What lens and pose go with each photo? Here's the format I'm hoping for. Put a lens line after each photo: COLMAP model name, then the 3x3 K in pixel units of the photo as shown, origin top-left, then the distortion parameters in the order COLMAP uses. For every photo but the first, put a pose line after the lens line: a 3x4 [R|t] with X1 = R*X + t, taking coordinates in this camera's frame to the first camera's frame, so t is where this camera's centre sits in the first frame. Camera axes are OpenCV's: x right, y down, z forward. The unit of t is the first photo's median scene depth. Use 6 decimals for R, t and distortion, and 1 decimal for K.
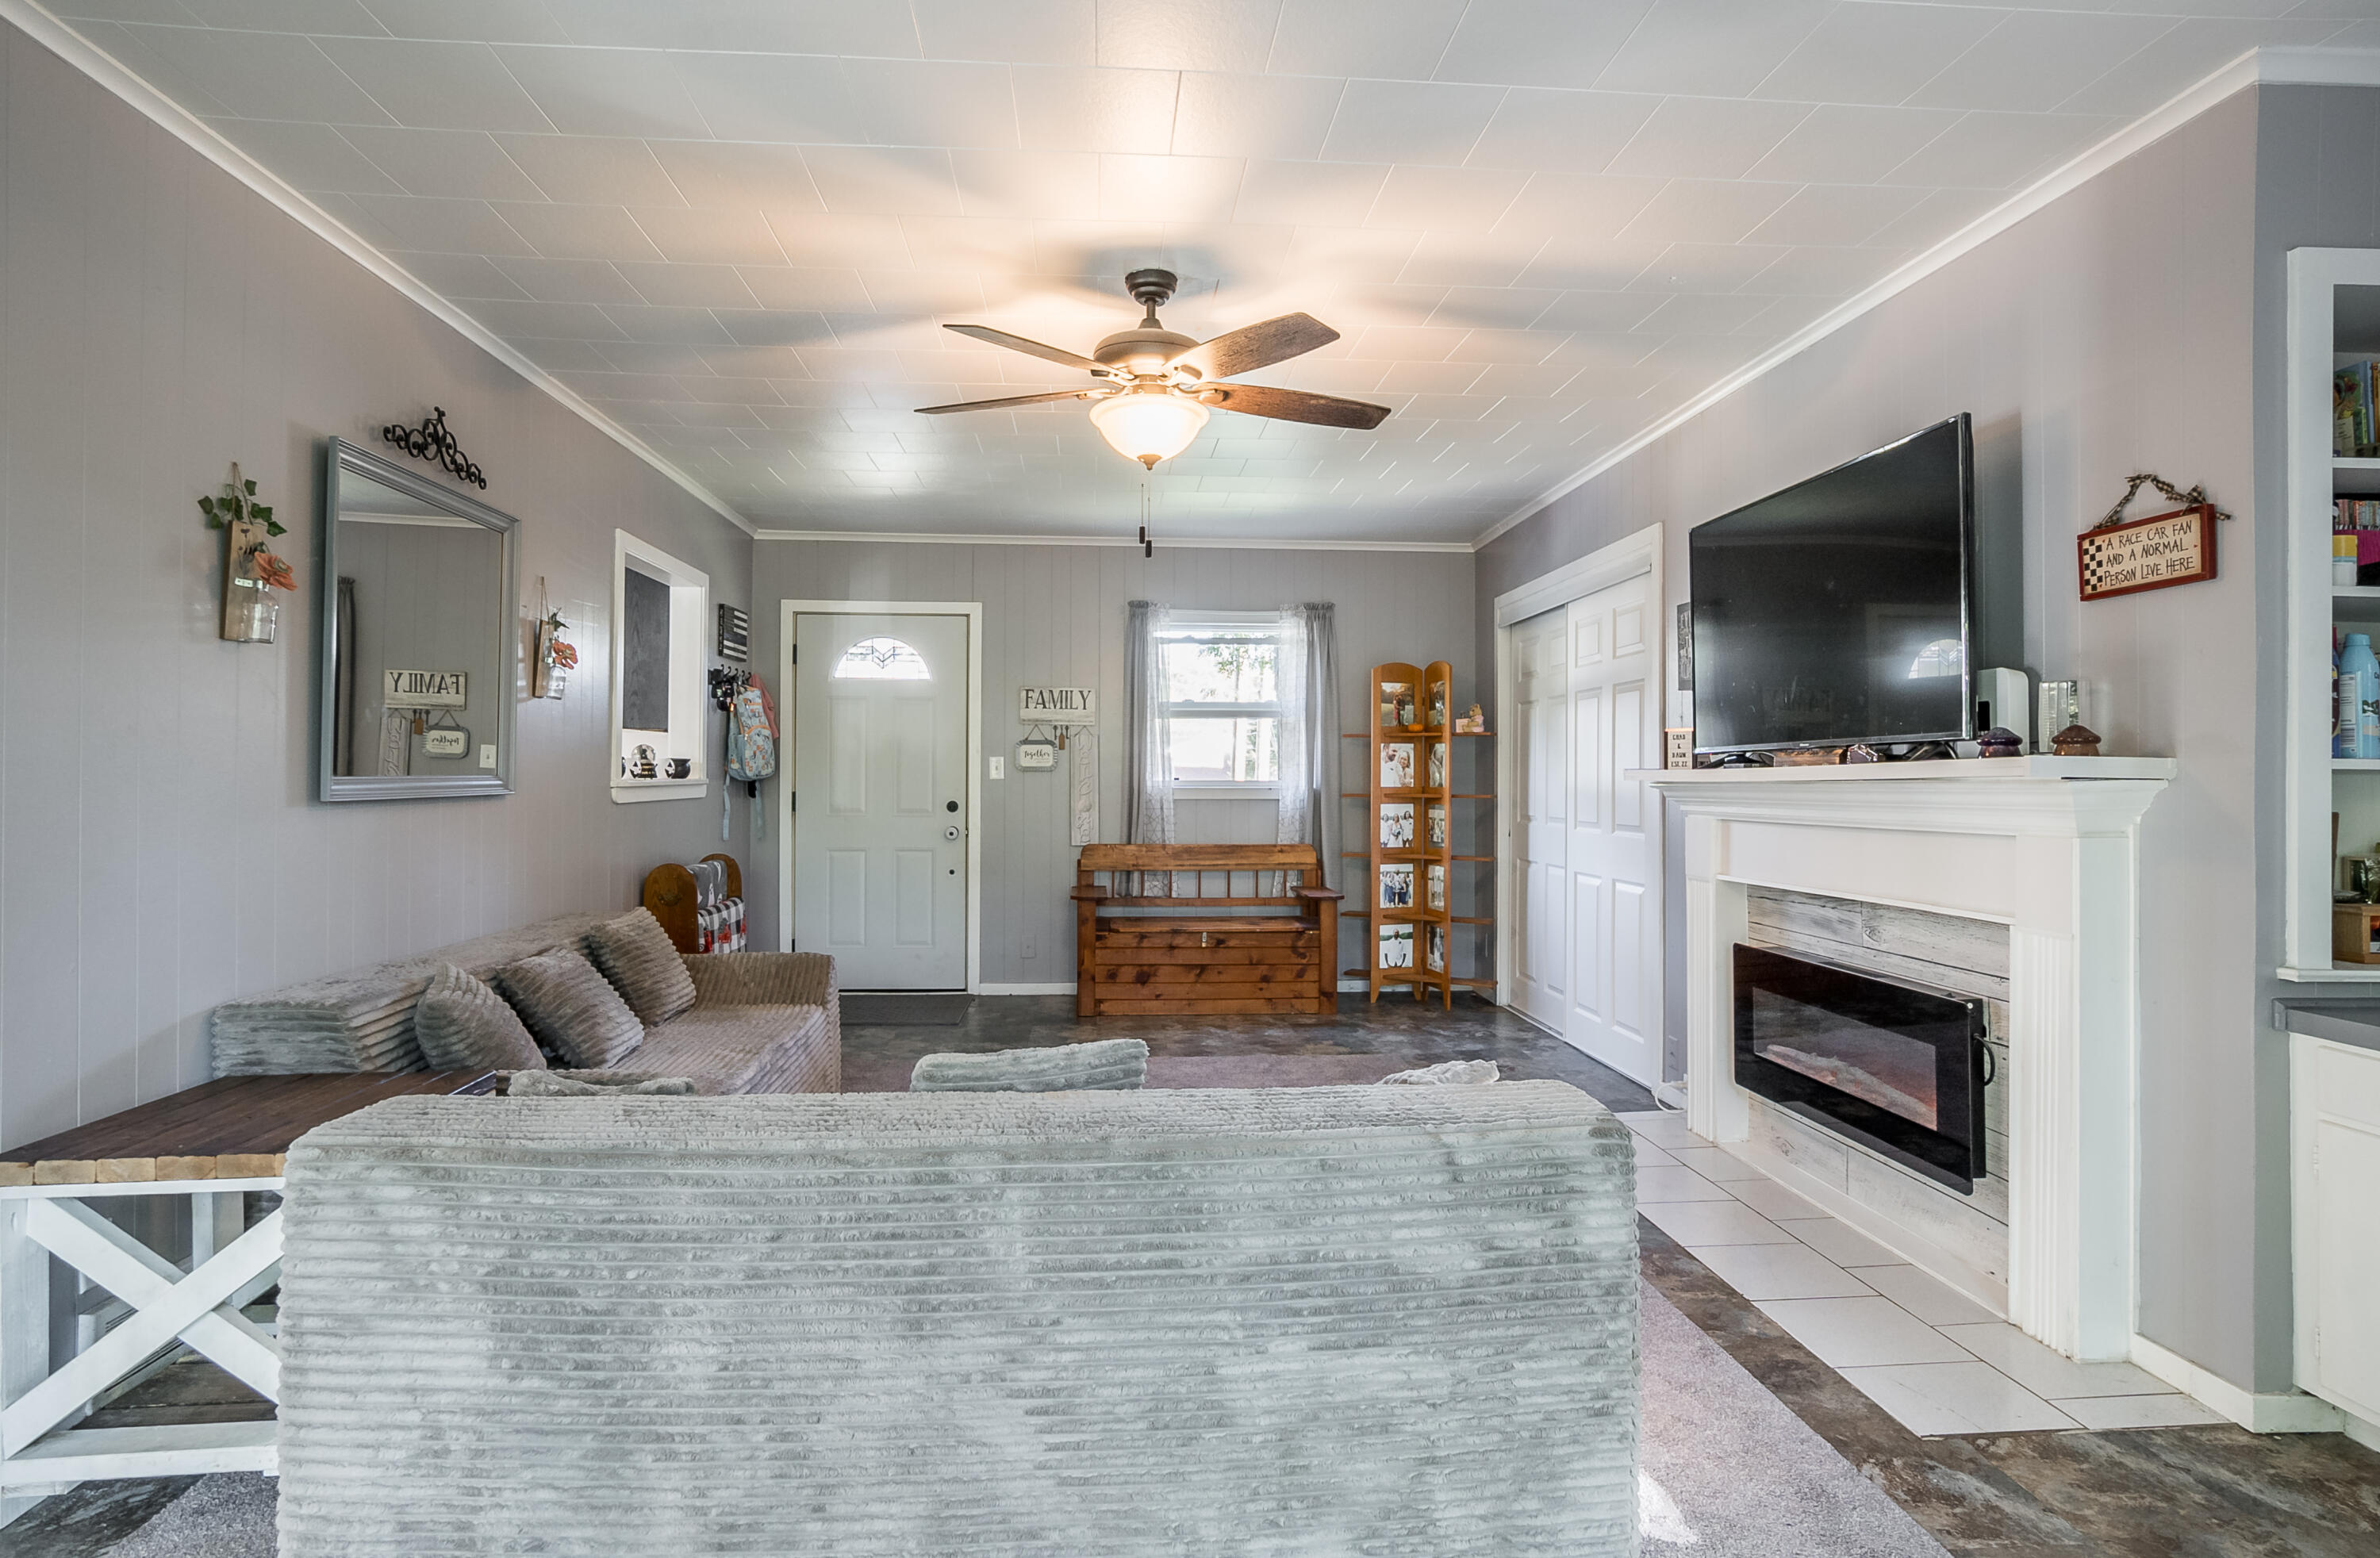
lens RADIAL K [[1245.1, 0, 1190.0], [0, 1245.1, 779.0], [0, 0, 1]] dist [-0.036108, 0.022704]
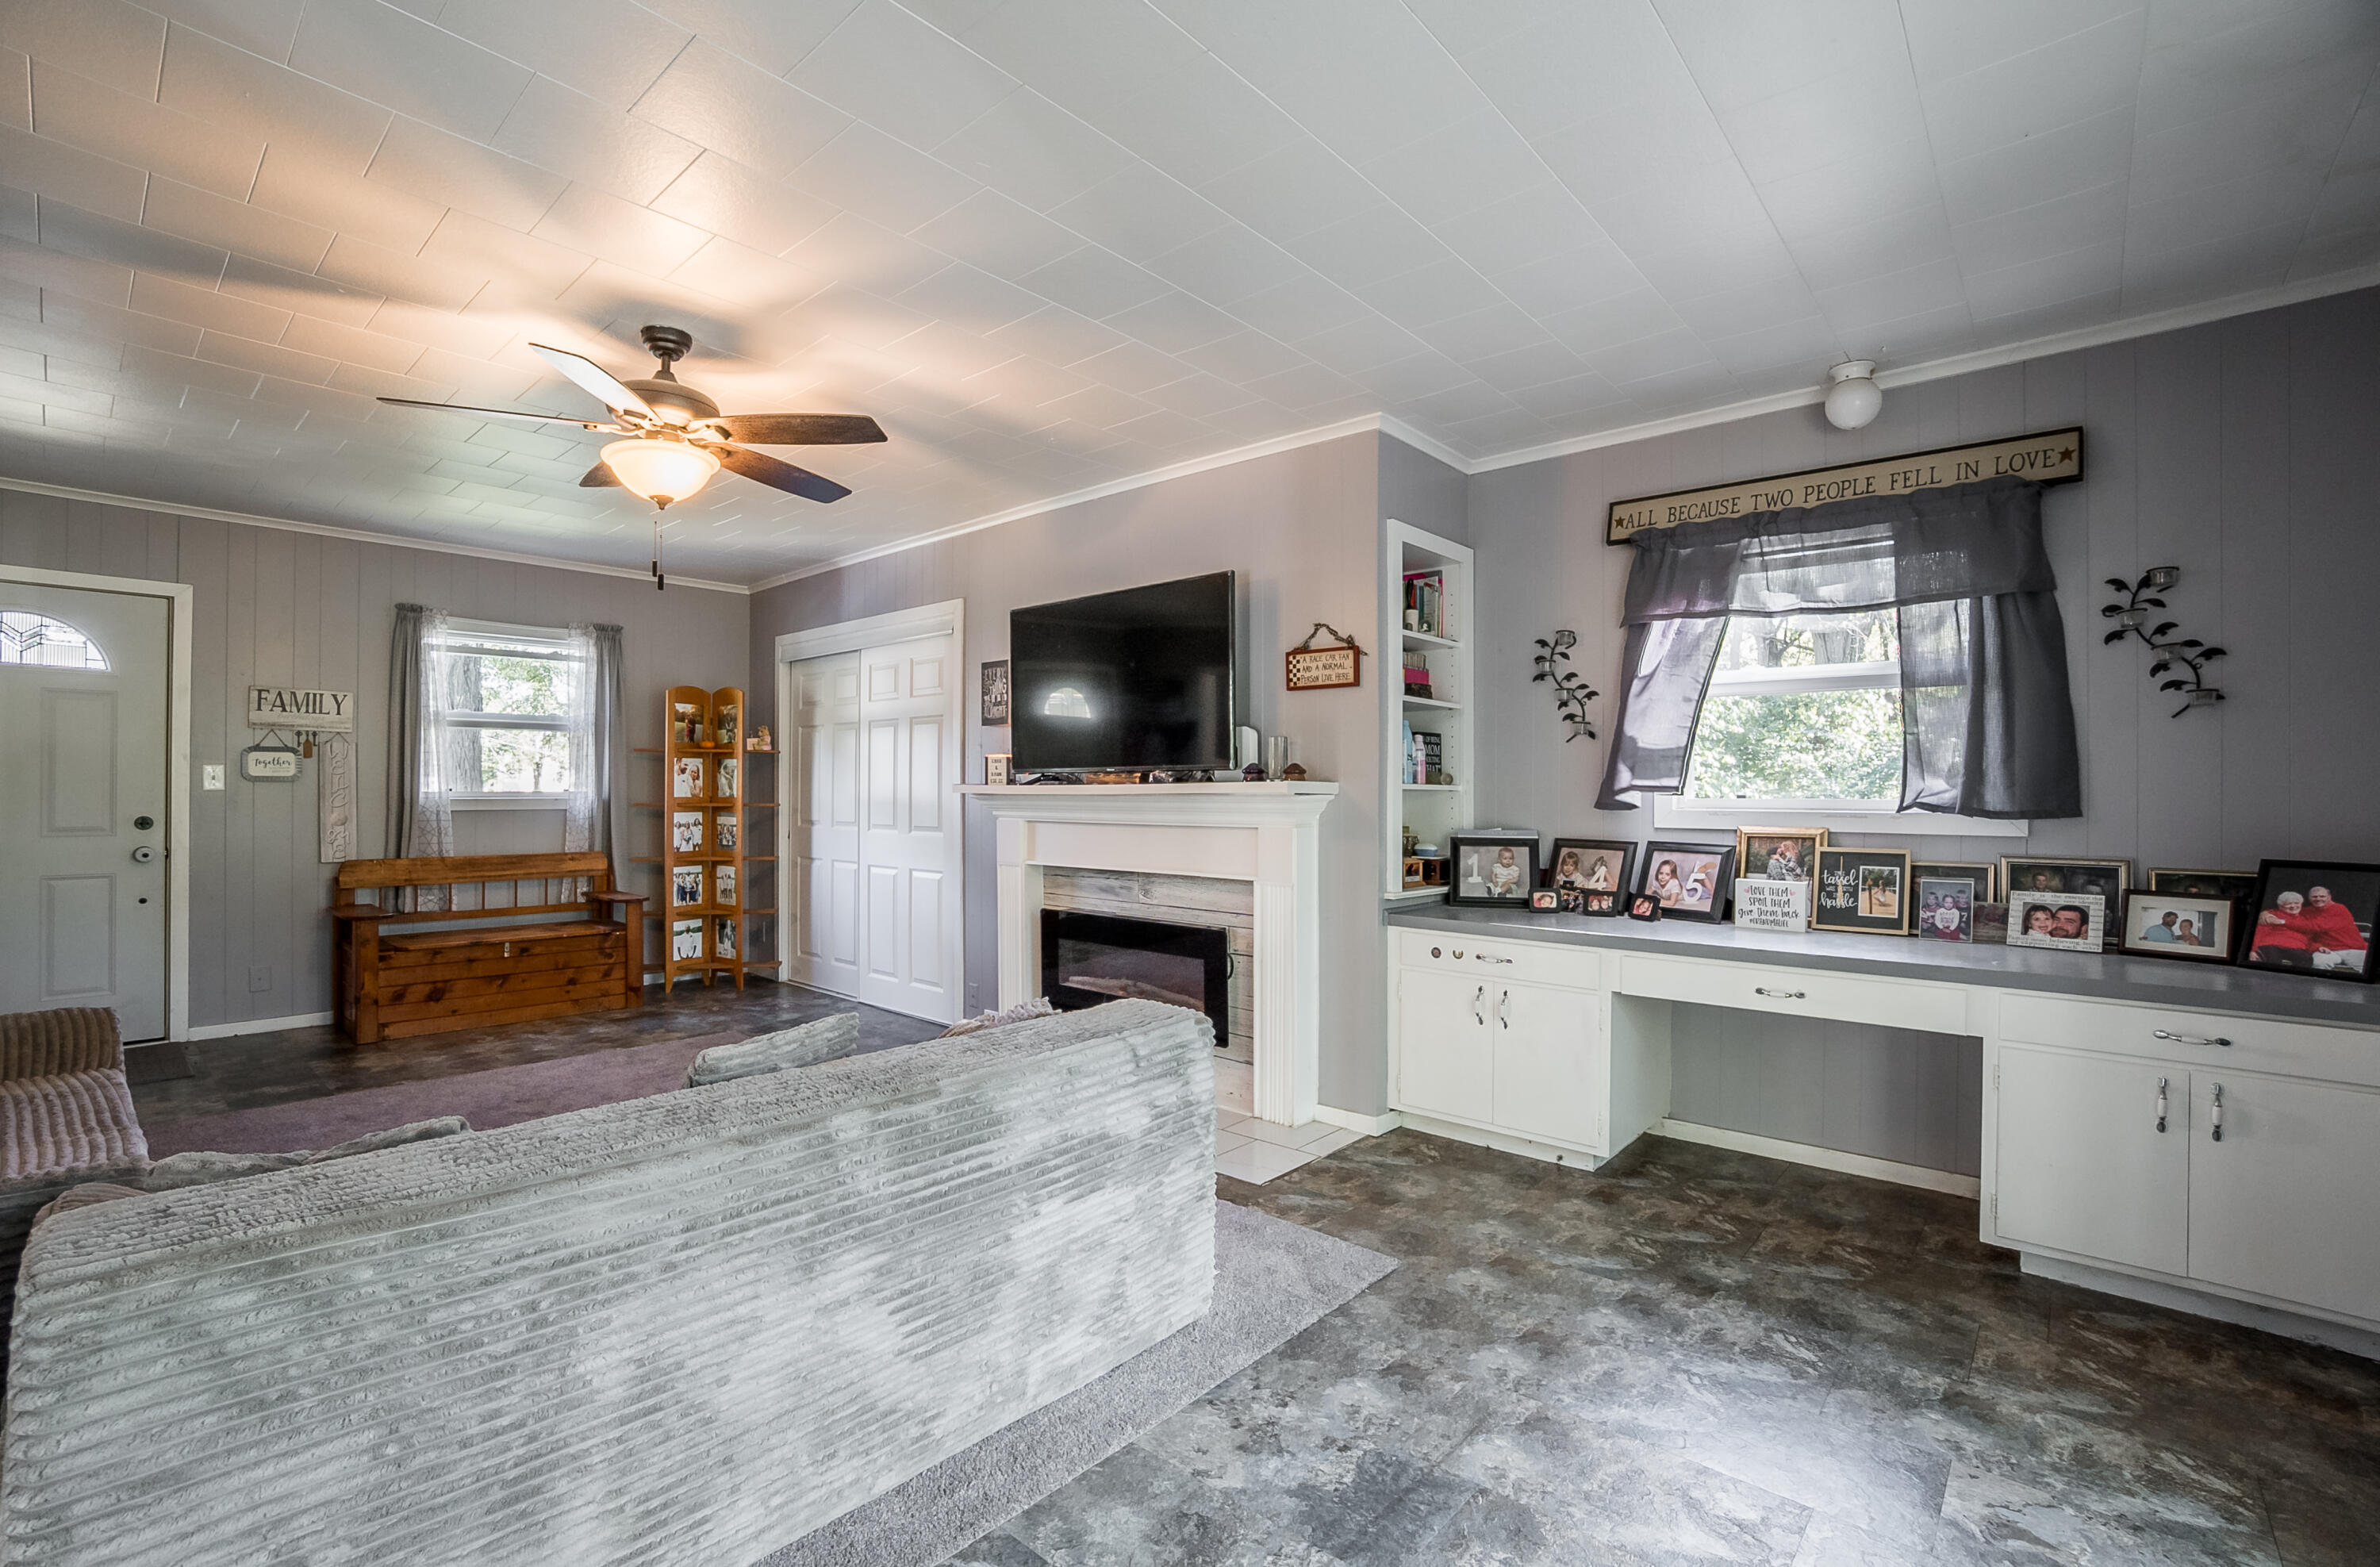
lens RADIAL K [[1060.9, 0, 1190.0], [0, 1060.9, 783.5], [0, 0, 1]] dist [-0.066312, 0.029583]
pose [[0.714221, 0.003974, 0.699909, -0.241395], [-0.002077, 0.999992, -0.003558, -0.004895], [-0.699917, 0.001087, 0.714223, 0.017919]]
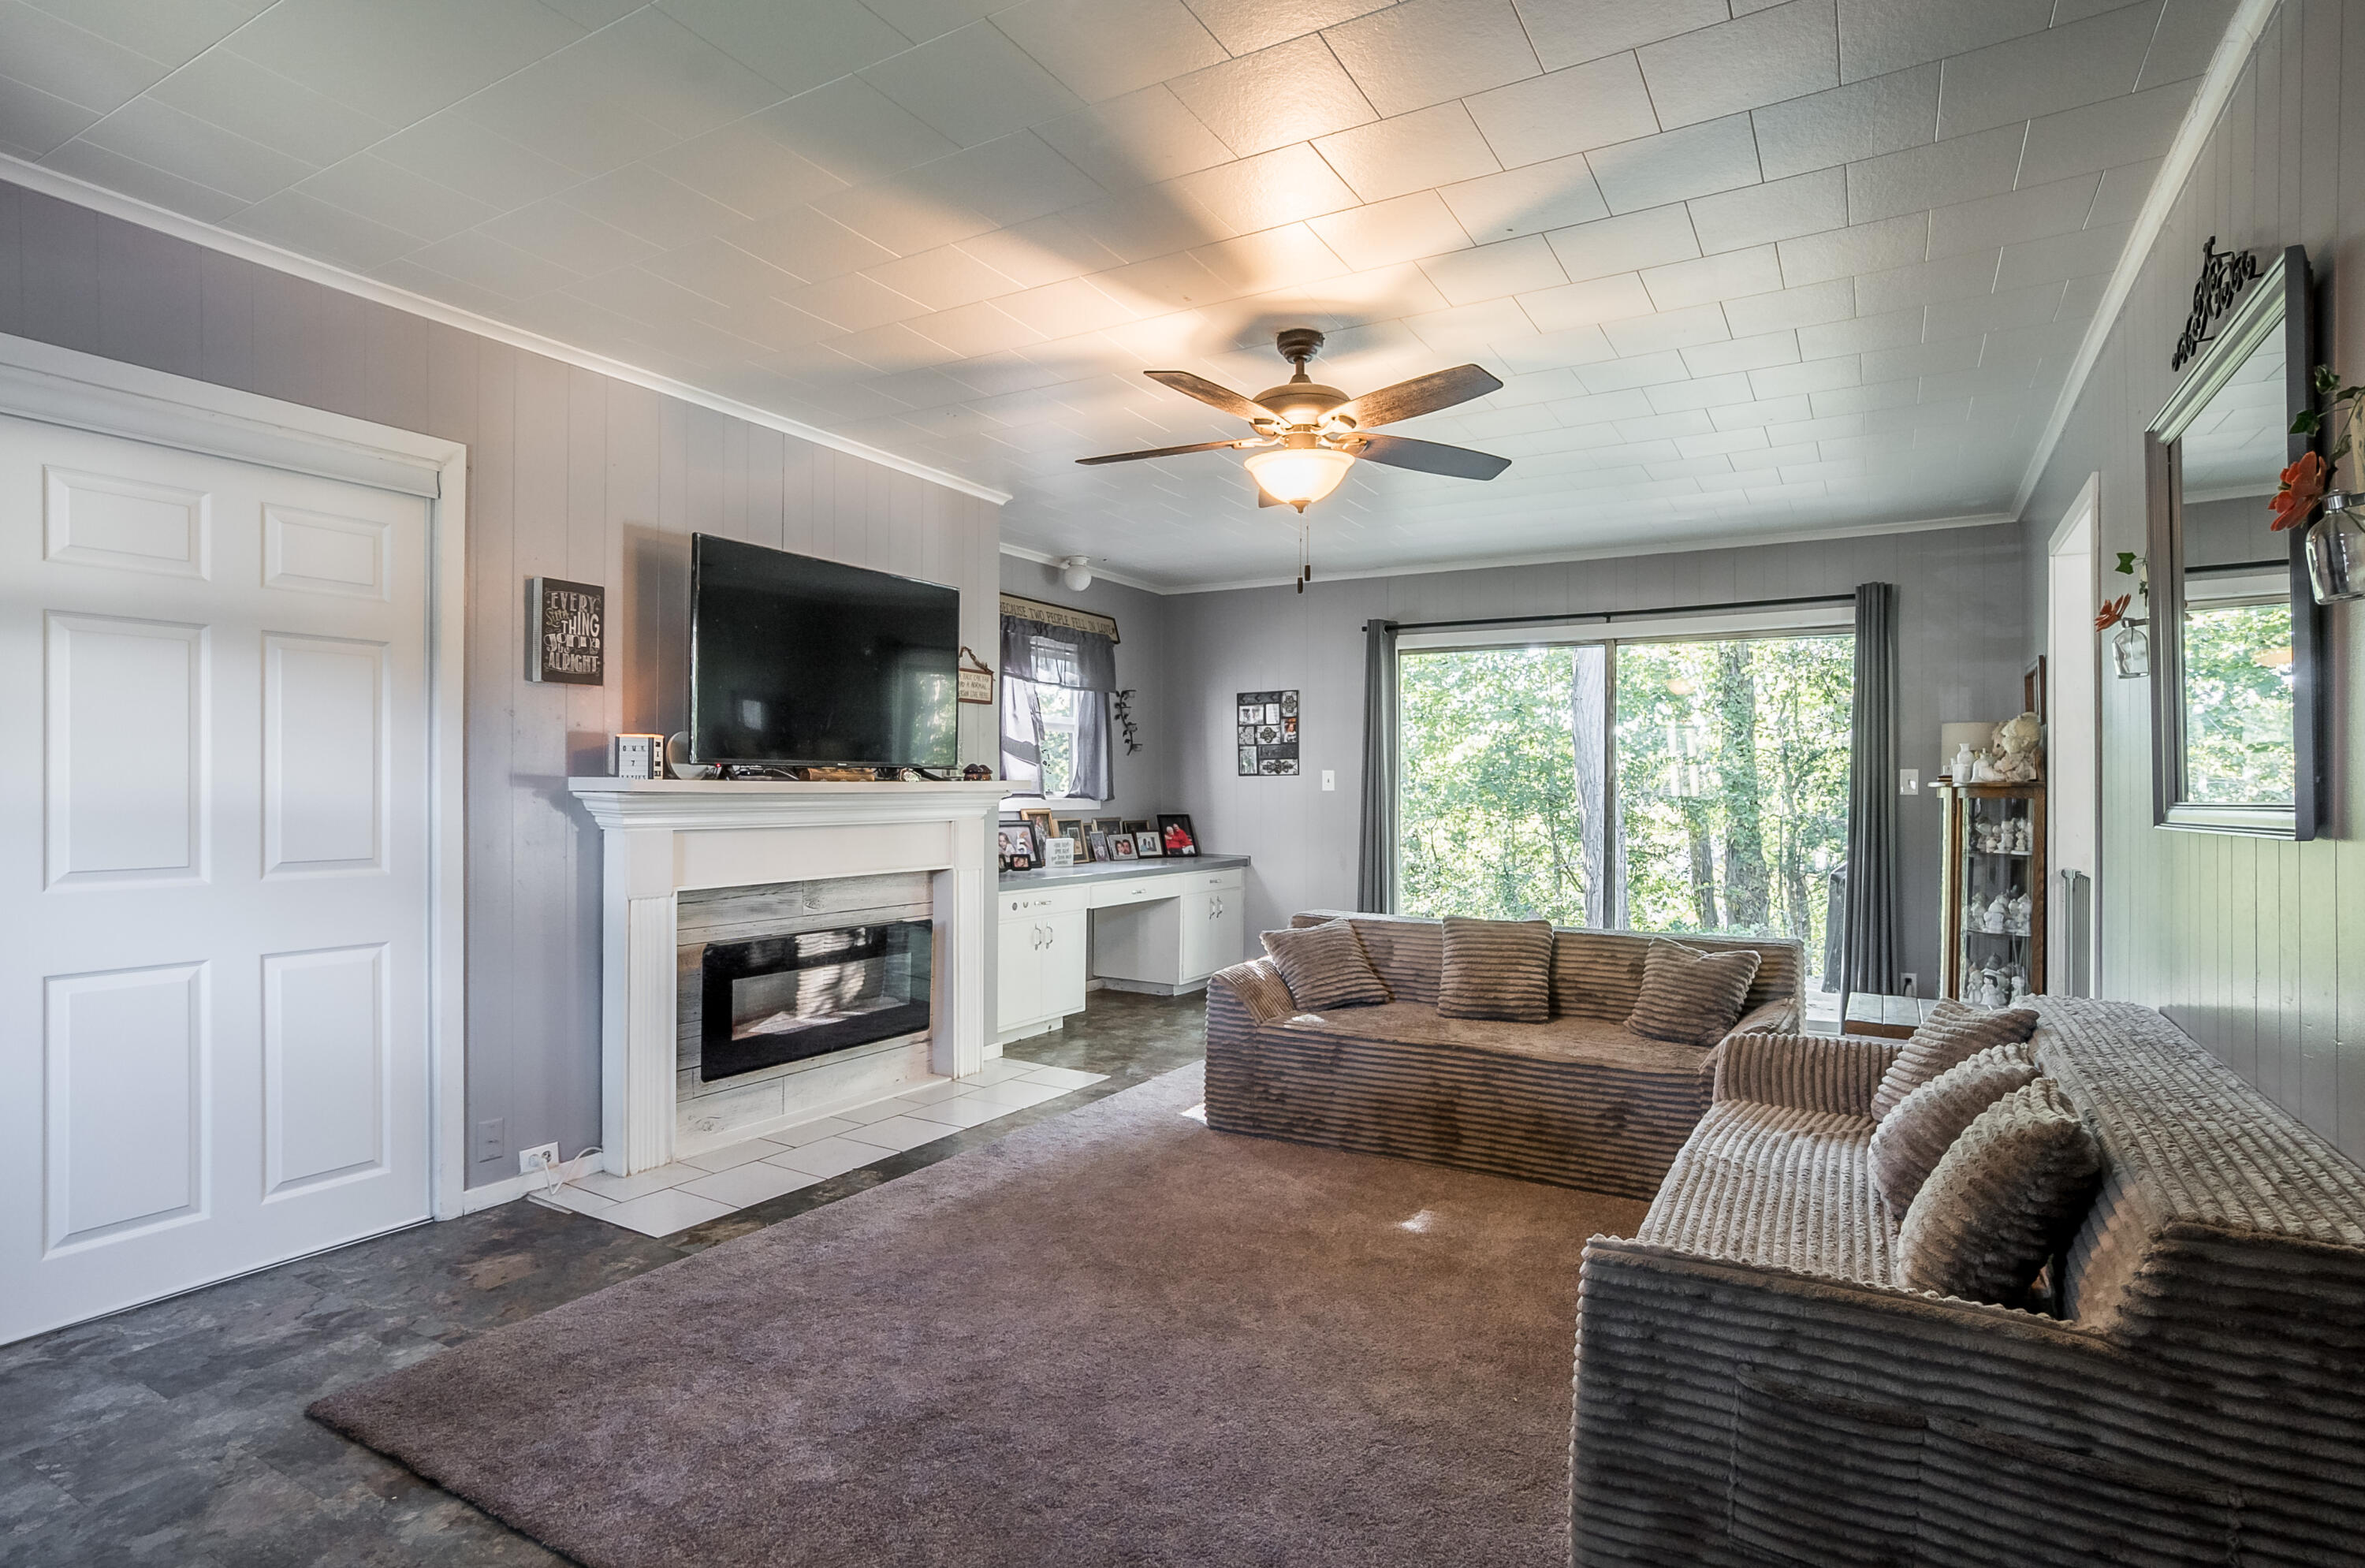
lens RADIAL K [[1212.7, 0, 1182.5], [0, 1212.7, 784.0], [0, 0, 1]] dist [0.003795, 0.000535]
pose [[-0.825484, -0.000706, 0.564425, -0.394895], [-0.003586, 0.999986, -0.003994, -0.001897], [-0.564414, -0.005321, -0.825475, 1.378954]]
